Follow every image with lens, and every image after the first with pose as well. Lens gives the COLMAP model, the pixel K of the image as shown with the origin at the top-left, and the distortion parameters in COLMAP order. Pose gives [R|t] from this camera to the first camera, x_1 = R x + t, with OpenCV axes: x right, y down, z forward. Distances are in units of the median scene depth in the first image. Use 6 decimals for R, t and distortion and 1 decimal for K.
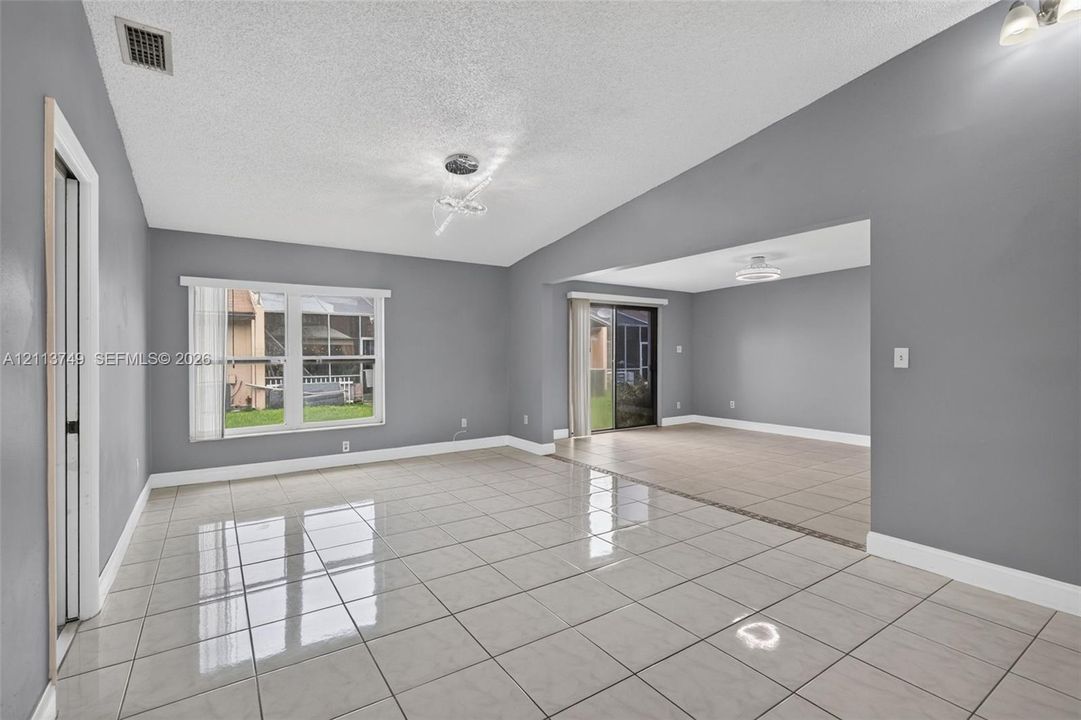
lens RADIAL K [[497.5, 0, 542.1], [0, 497.5, 354.0], [0, 0, 1]] dist [0.021050, 0.000801]
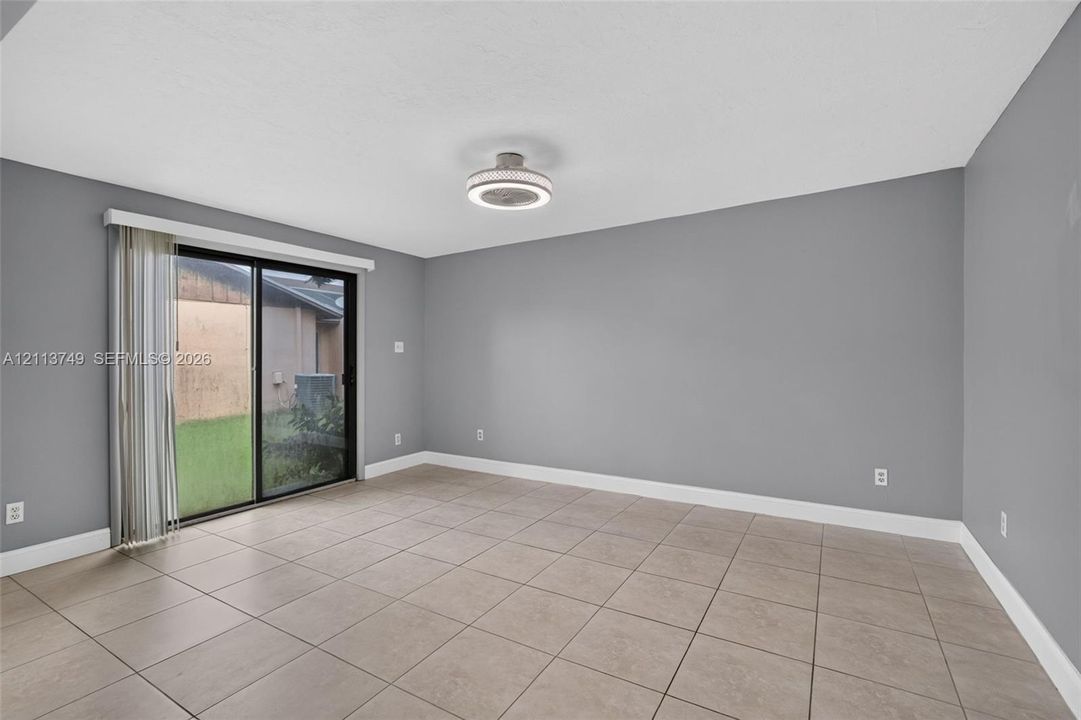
lens RADIAL K [[497.5, 0, 539.3], [0, 497.5, 357.5], [0, 0, 1]] dist [0.021050, 0.000801]
pose [[0.906992, -0.001406, 0.421147, 0.247540], [0.001312, 0.999999, 0.000514, 0.004301], [-0.421147, 0.000086, 0.906992, 0.533046]]
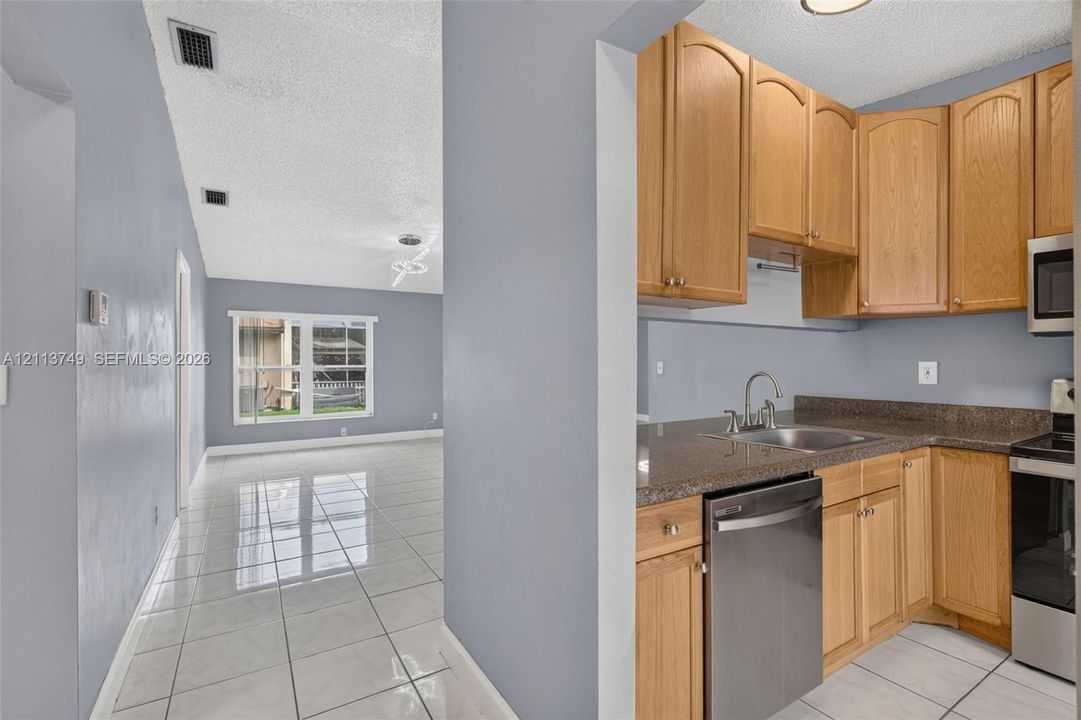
lens RADIAL K [[497.5, 0, 545.0], [0, 497.5, 362.1], [0, 0, 1]] dist [0.021050, 0.000801]
pose [[0.998928, 0.002343, -0.046241, 0.201307], [-0.002335, 0.999997, 0.000232, -0.006062], [0.046241, -0.000124, 0.998930, -0.310638]]
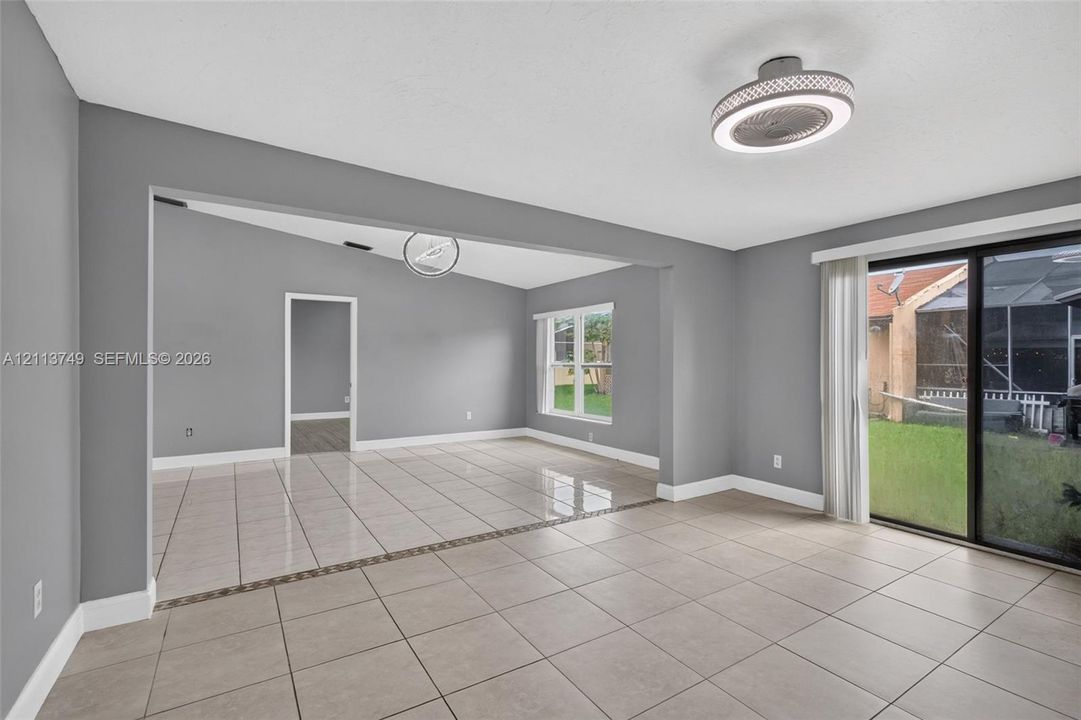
lens RADIAL K [[497.5, 0, 556.8], [0, 497.5, 364.2], [0, 0, 1]] dist [0.021050, 0.000801]
pose [[-0.001174, 0.010479, -0.999944, 0.743624], [-0.001428, 0.999944, 0.010481, -0.004063], [0.999998, 0.001440, -0.001159, 0.840000]]
